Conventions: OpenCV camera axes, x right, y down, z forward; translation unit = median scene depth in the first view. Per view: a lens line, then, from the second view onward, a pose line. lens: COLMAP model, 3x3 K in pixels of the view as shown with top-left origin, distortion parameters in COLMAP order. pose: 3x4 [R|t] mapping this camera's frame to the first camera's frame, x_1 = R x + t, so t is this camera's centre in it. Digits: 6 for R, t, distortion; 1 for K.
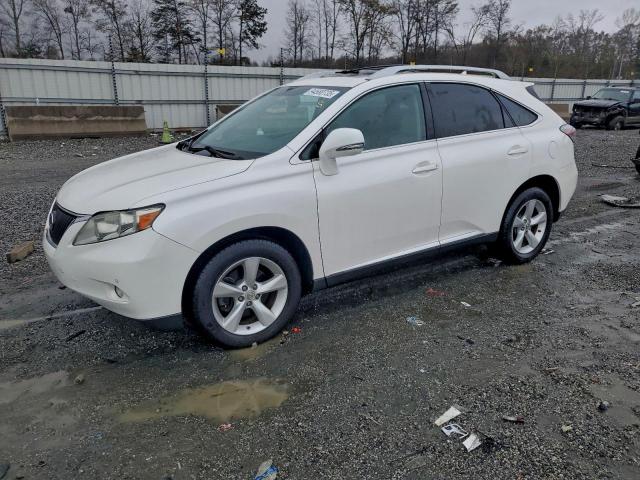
lens RADIAL K [[500.4, 0, 339.7], [0, 500.4, 255.9], [0, 0, 1]] dist [0.006846, -0.001735]
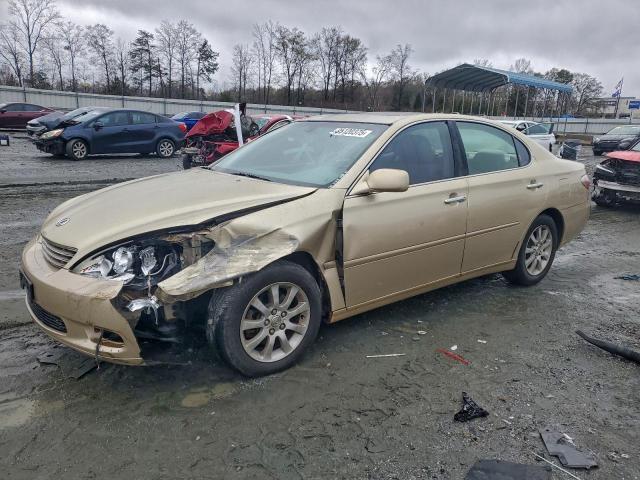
lens RADIAL K [[491.1, 0, 321.4], [0, 491.1, 246.6], [0, 0, 1]] dist [-0.008936, 0.029731]
pose [[0.996316, 0.020066, 0.083378, 0.023605], [-0.015250, 0.998200, -0.058009, 0.078098], [-0.084392, 0.056524, 0.994828, -0.251713]]
